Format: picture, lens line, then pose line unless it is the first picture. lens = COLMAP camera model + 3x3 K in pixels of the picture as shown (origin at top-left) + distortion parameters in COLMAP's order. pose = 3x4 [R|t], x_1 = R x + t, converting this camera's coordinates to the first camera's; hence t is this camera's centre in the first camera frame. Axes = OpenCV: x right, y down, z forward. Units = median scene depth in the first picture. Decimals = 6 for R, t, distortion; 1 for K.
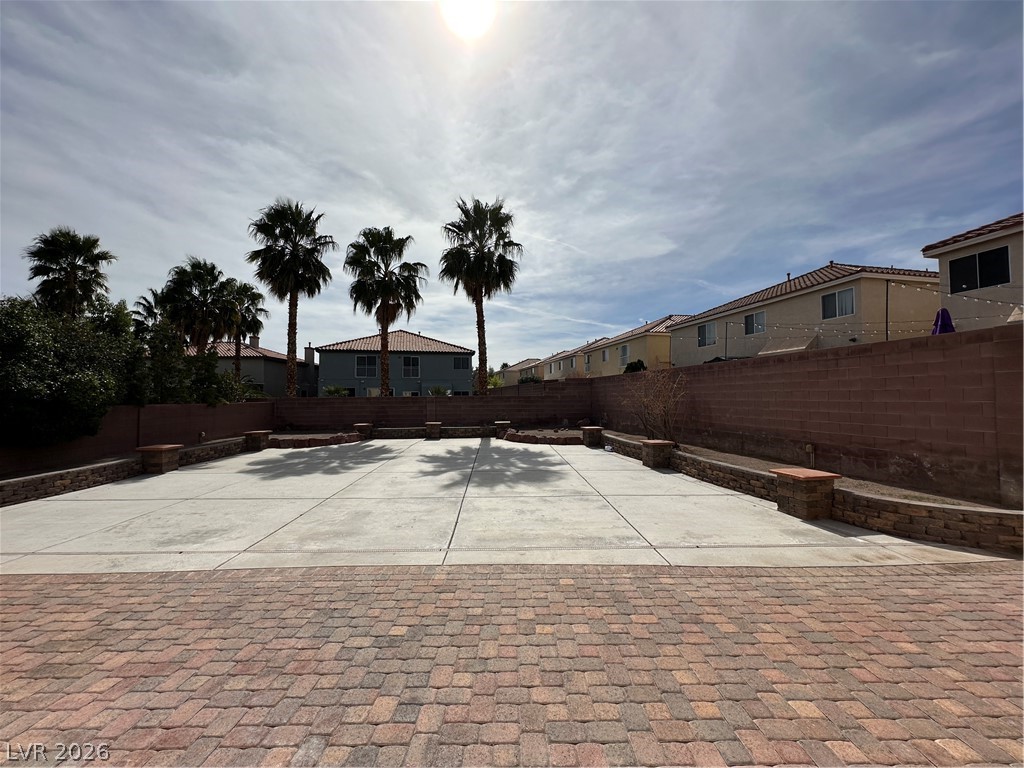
lens RADIAL K [[414.4, 0, 508.2], [0, 414.4, 388.6], [0, 0, 1]] dist [0.009546, -0.001119]
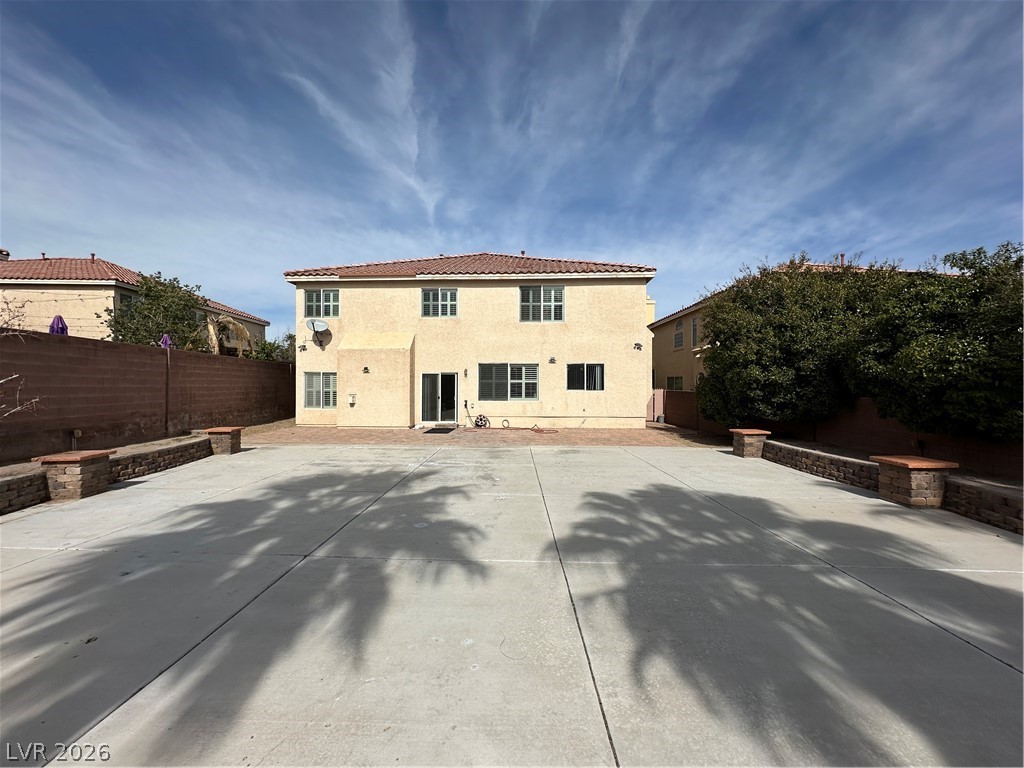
lens RADIAL K [[414.4, 0, 511.0], [0, 414.4, 386.8], [0, 0, 1]] dist [0.009546, -0.001119]
pose [[-0.999298, 0.006312, 0.036918, -0.381942], [0.005522, 0.999755, -0.021445, 0.060121], [-0.037045, -0.021226, -0.999088, 2.045901]]
